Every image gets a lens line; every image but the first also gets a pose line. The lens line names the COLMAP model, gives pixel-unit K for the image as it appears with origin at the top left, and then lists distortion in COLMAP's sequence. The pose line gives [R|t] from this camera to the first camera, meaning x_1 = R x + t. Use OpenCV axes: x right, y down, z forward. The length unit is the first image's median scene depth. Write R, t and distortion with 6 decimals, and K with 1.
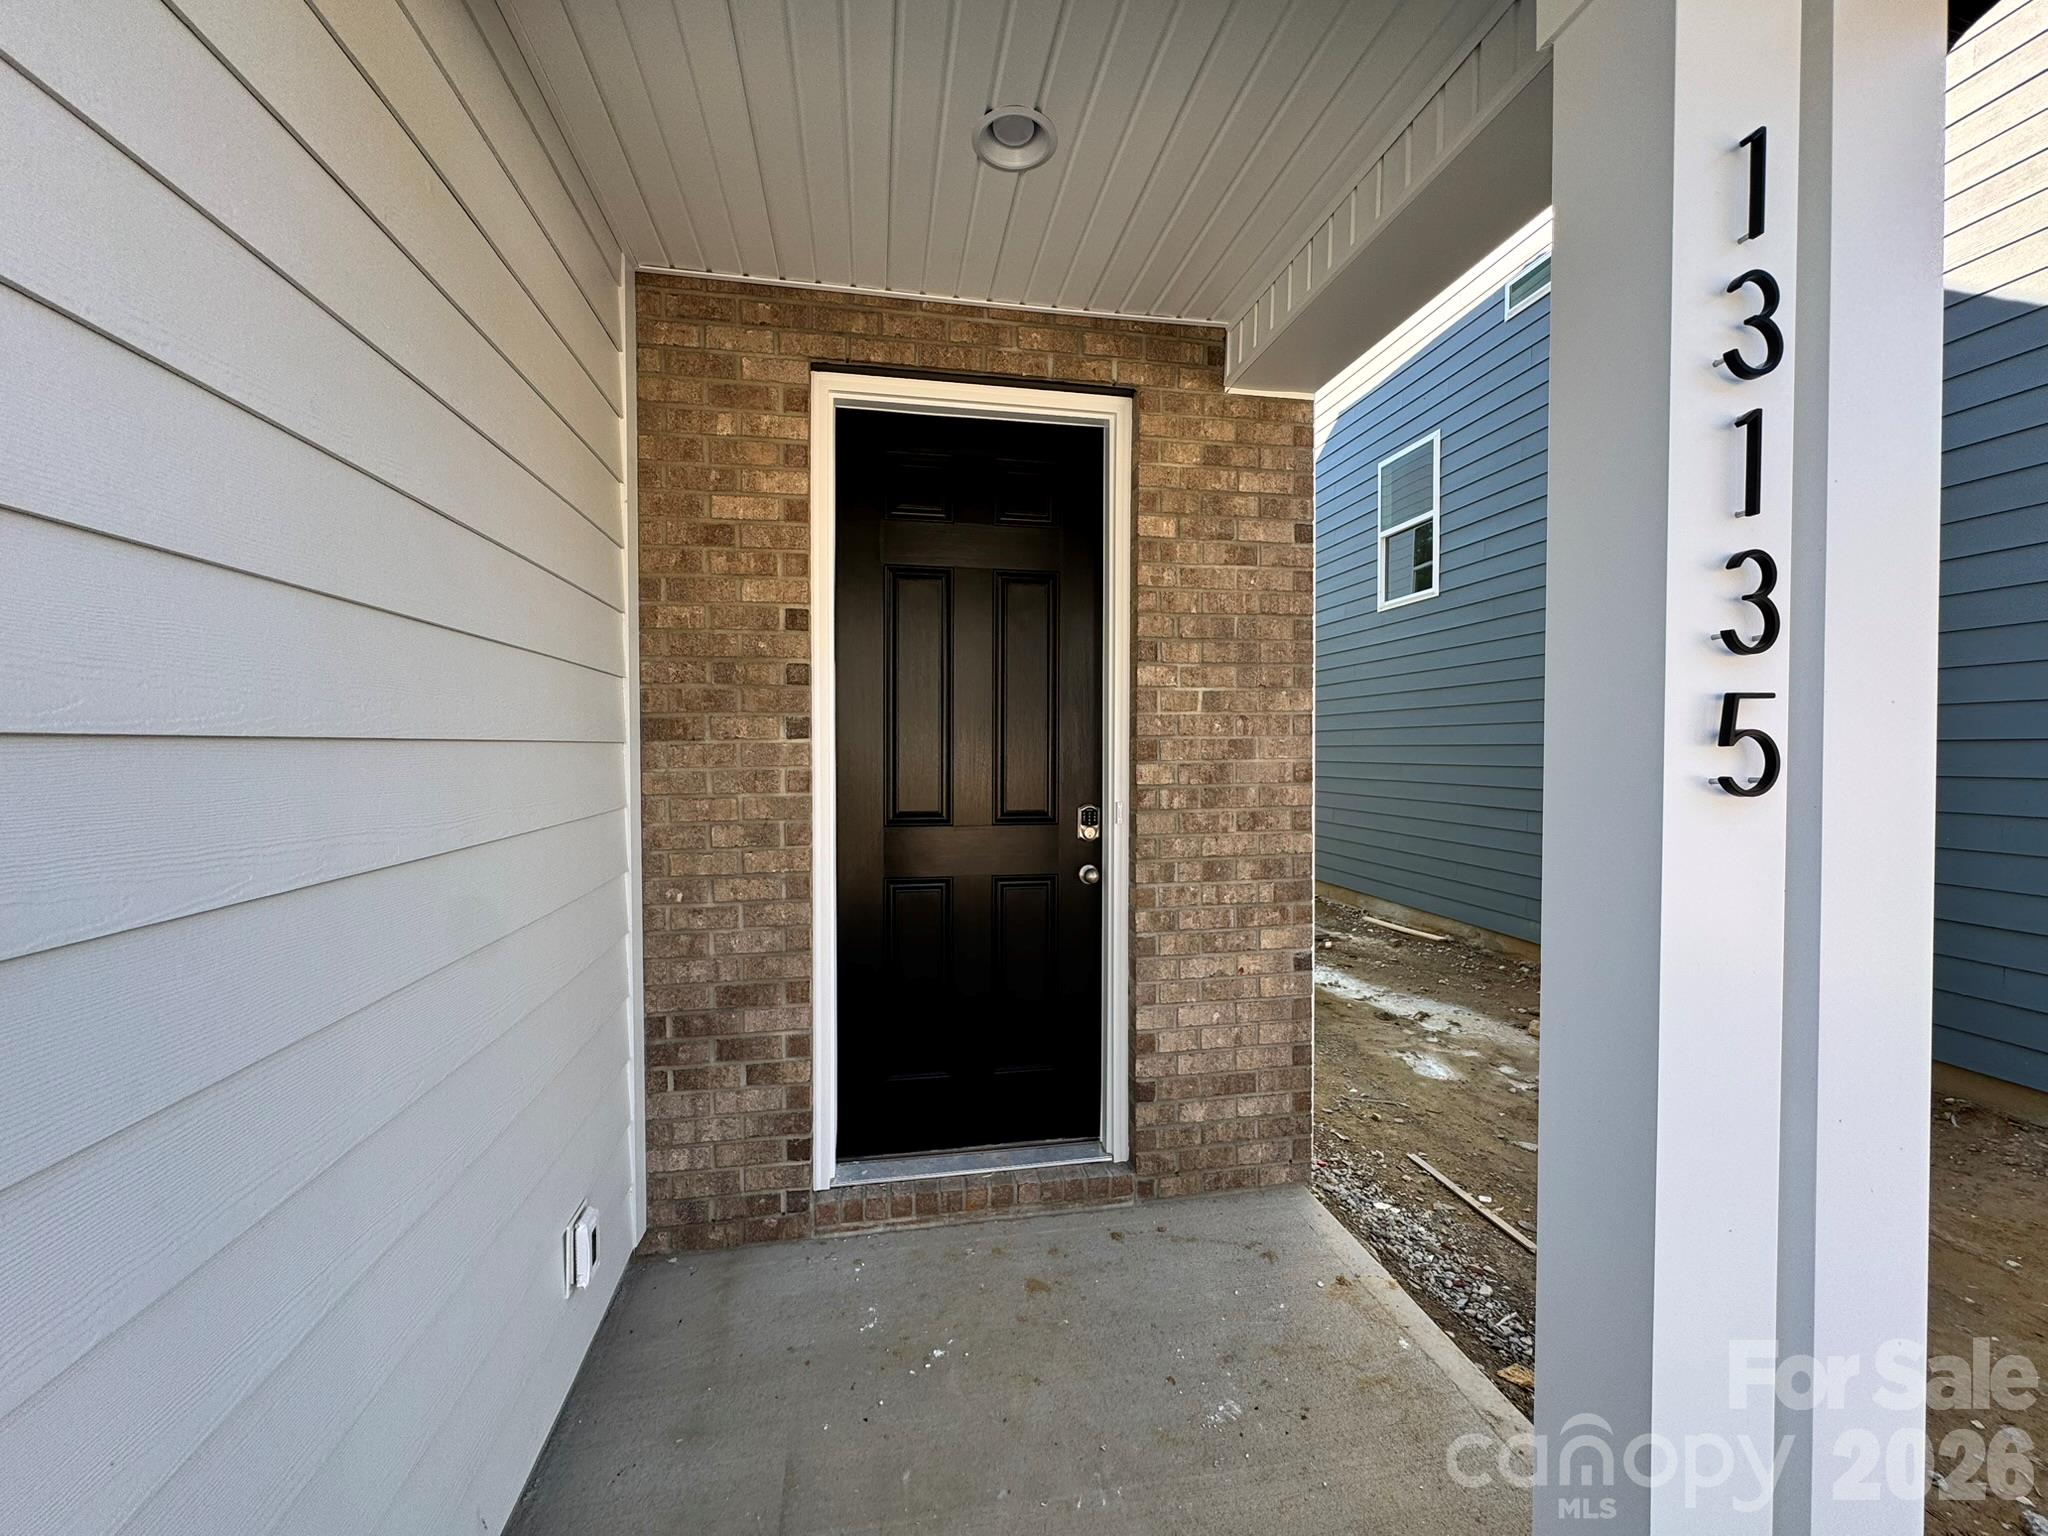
lens RADIAL K [[816.1, 0, 1014.2], [0, 816.1, 761.1], [0, 0, 1]] dist [-0.009216, 0.001809]
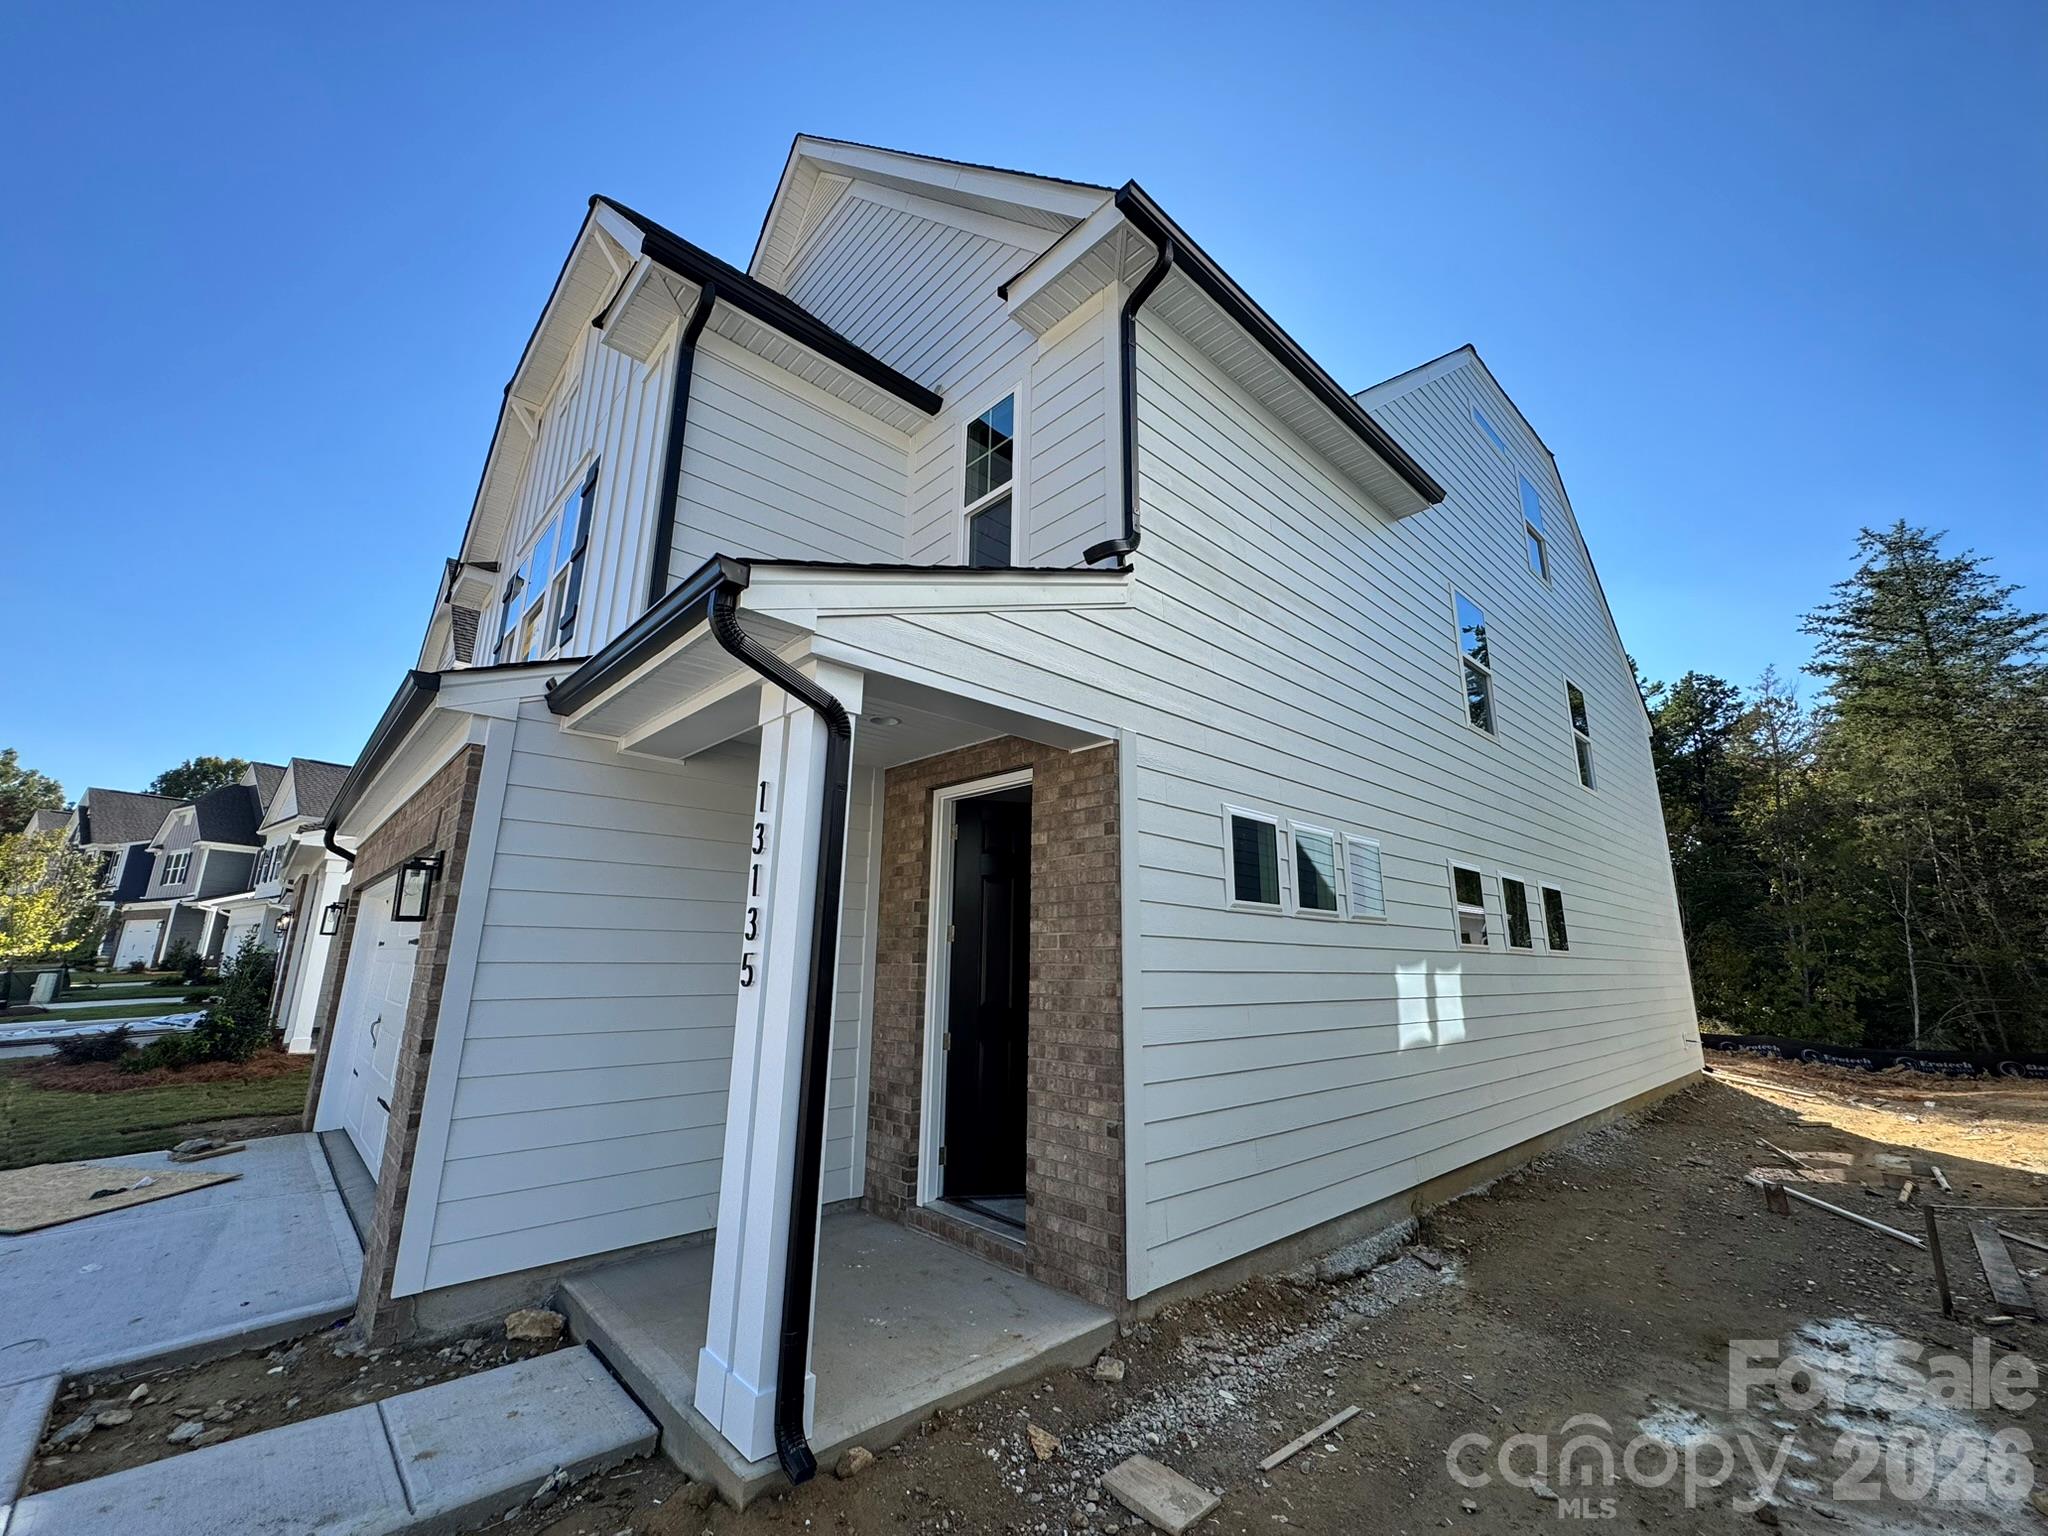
lens RADIAL K [[816.1, 0, 1021.0], [0, 816.1, 753.9], [0, 0, 1]] dist [-0.009216, 0.001809]
pose [[0.537283, -0.199597, -0.819444, 1.739841], [-0.027296, 0.966969, -0.253428, -0.023475], [0.842960, 0.158530, 0.514087, 0.051841]]
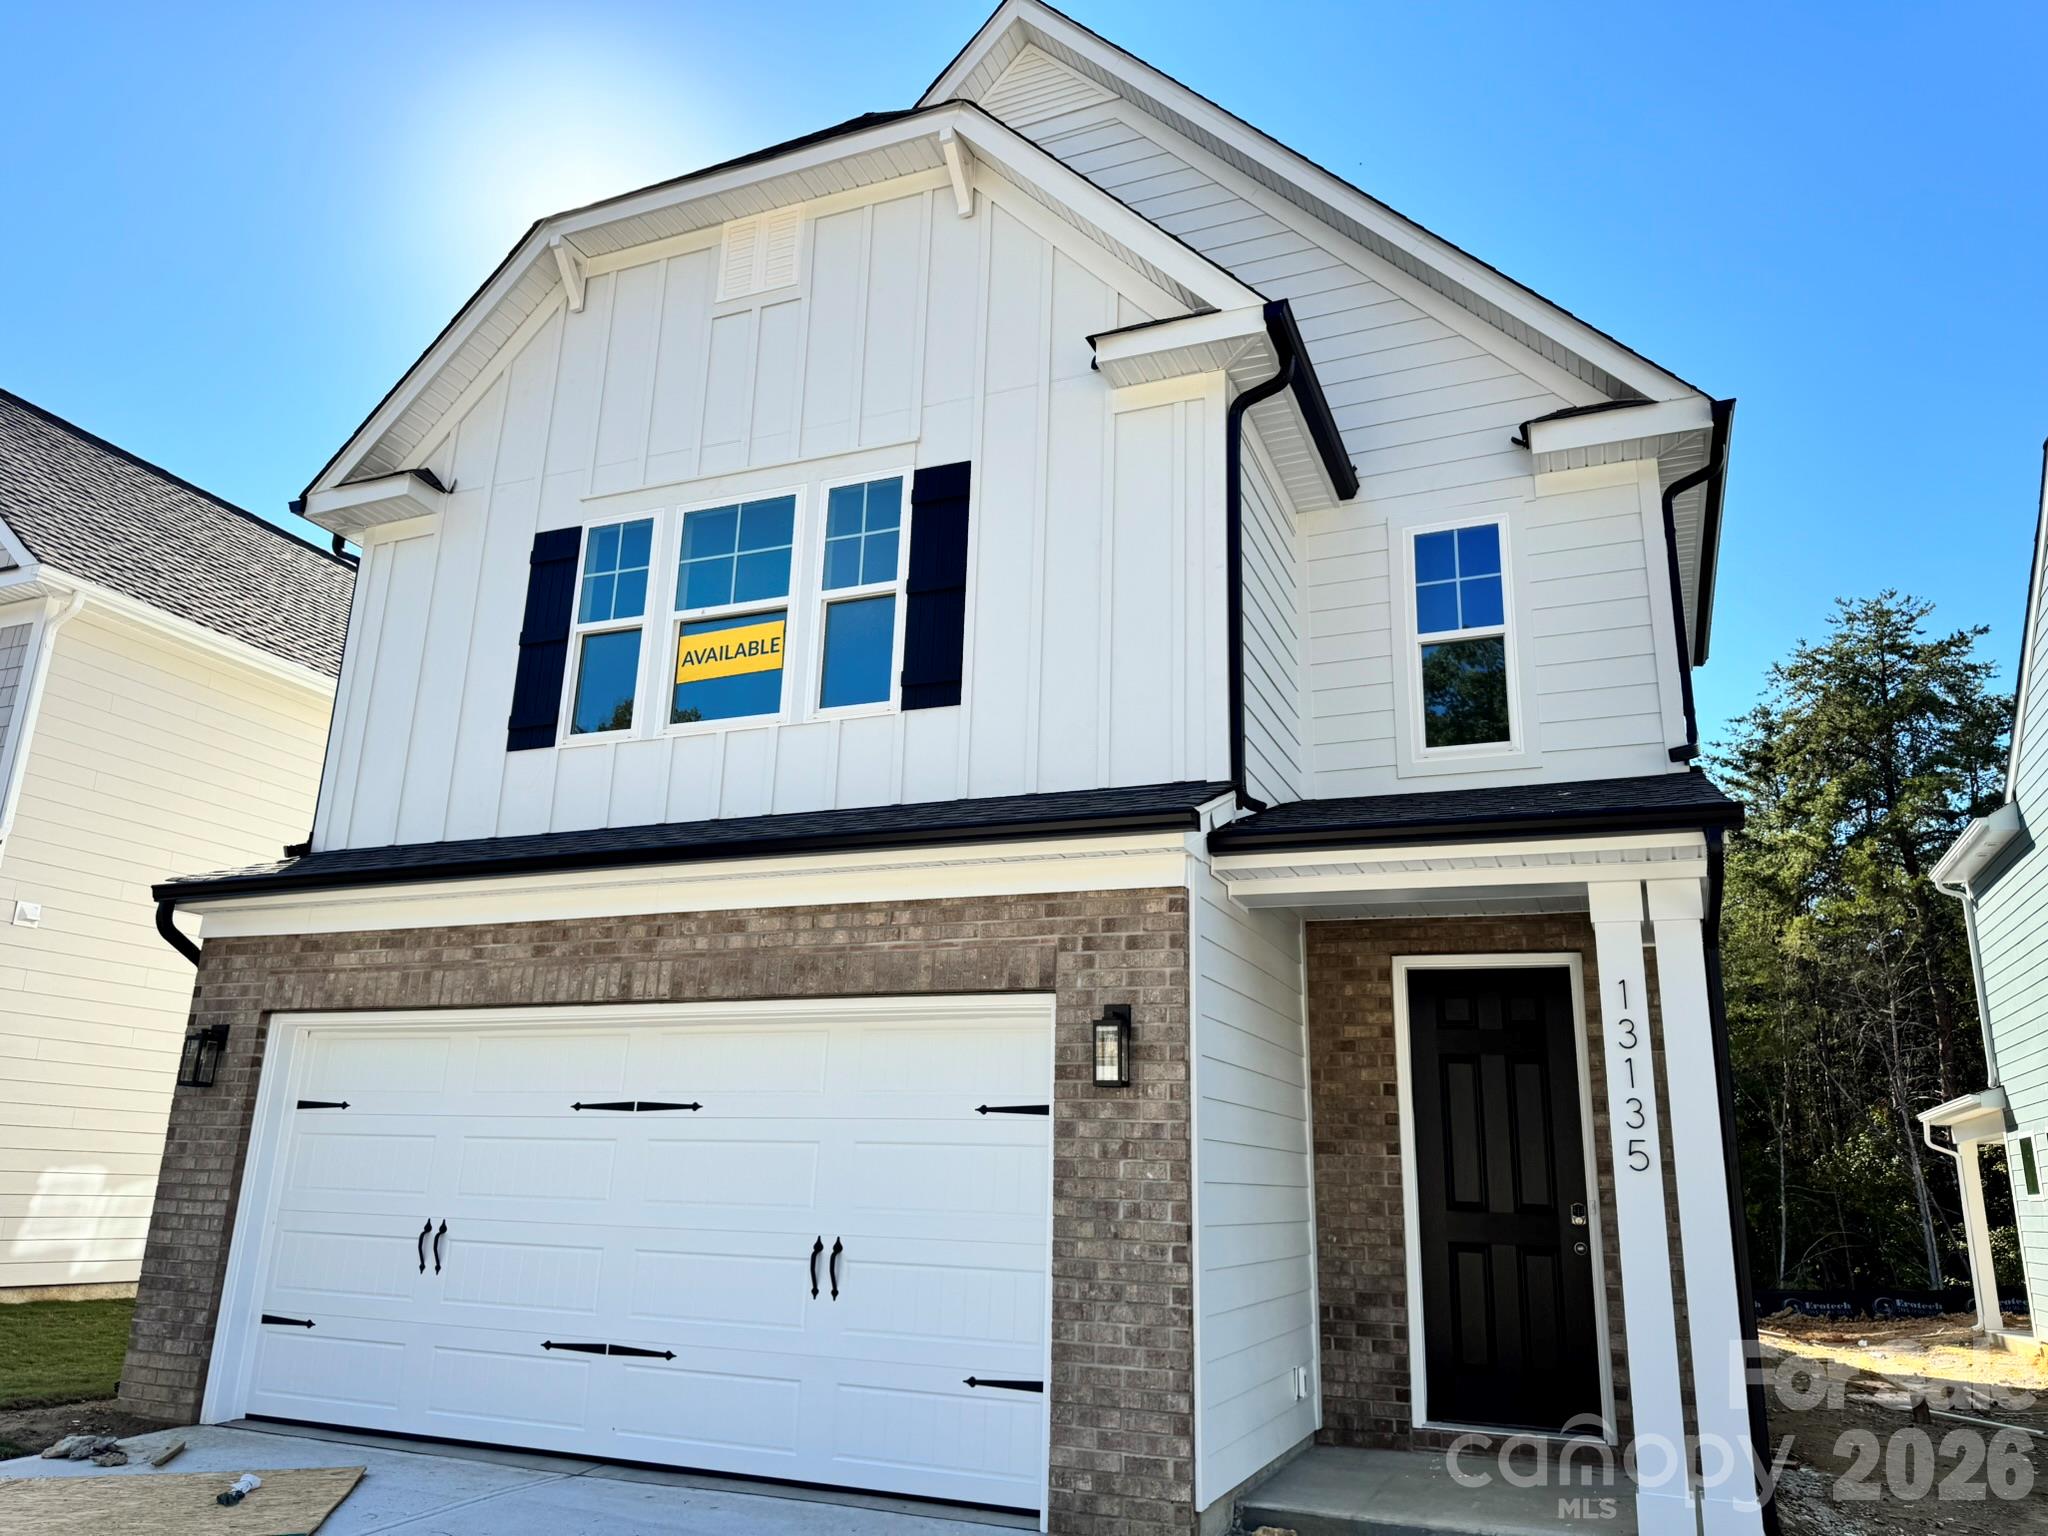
lens RADIAL K [[1446.7, 0, 993.4], [0, 1446.7, 729.3], [0, 0, 1]] dist [0.026680, -0.066163]
pose [[0.833507, -0.136435, -0.535399, 0.889978], [-0.044677, 0.949215, -0.311440, 0.123970], [0.550700, 0.283507, 0.785082, -2.405825]]
